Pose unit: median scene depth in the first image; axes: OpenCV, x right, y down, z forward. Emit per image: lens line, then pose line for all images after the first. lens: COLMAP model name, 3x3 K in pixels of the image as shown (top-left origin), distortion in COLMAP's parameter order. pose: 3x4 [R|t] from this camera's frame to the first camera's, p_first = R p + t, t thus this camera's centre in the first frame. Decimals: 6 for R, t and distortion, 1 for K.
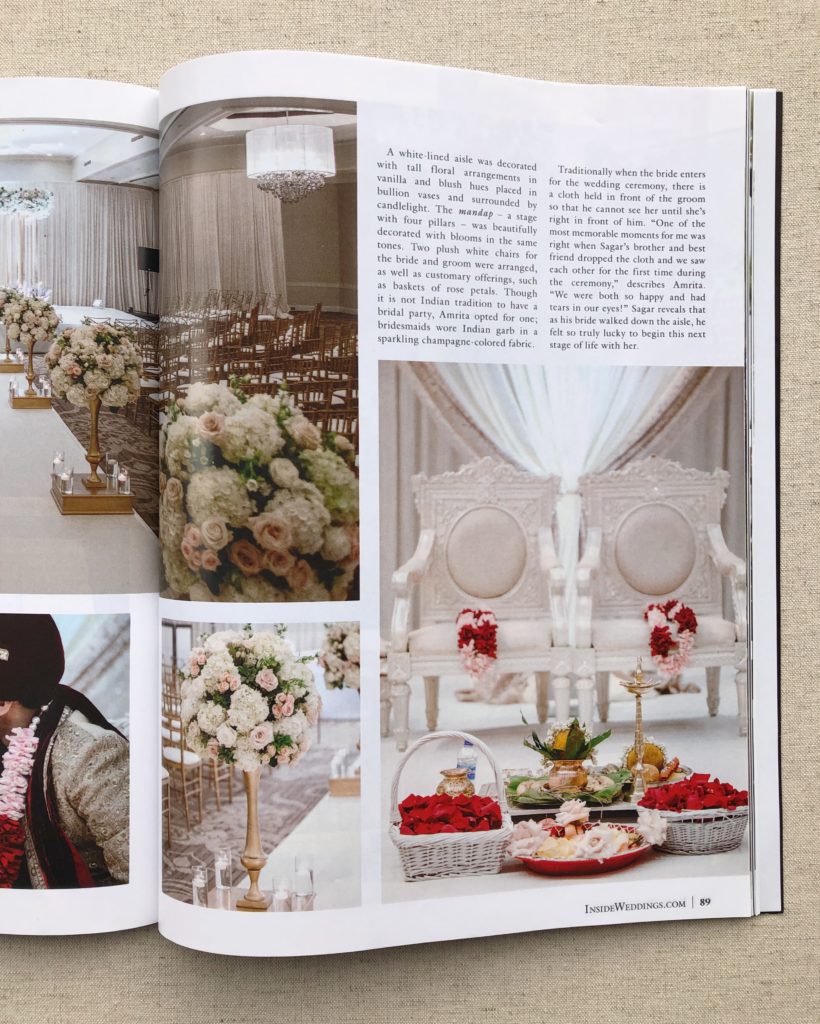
lens RADIAL K [[893.3, 0, 482.3], [0, 893.3, 512.3], [0, 0, 1]] dist [0.000924, -0.011597]
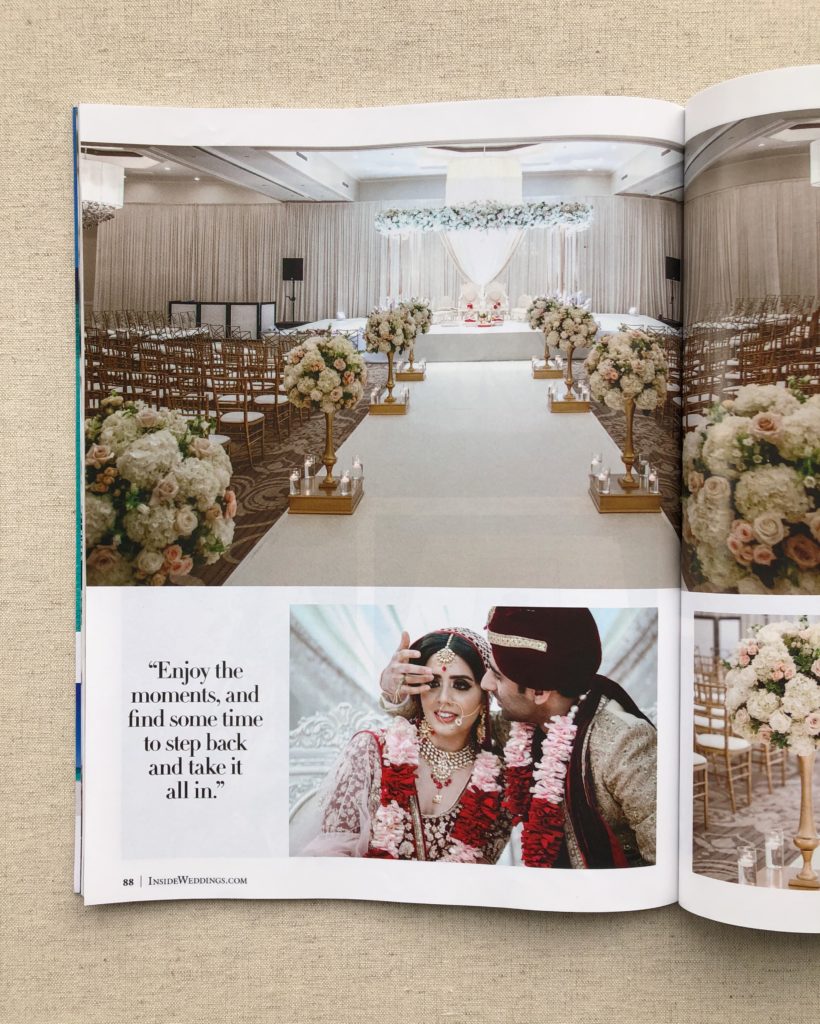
lens RADIAL K [[893.1, 0, 411.9], [0, 893.1, 547.8], [0, 0, 1]] dist [-0.003733, -0.023785]
pose [[0.998927, -0.006657, -0.045837, -0.645772], [0.007055, 0.999939, 0.008515, 0.032832], [0.045777, -0.008829, 0.998913, -0.058834]]
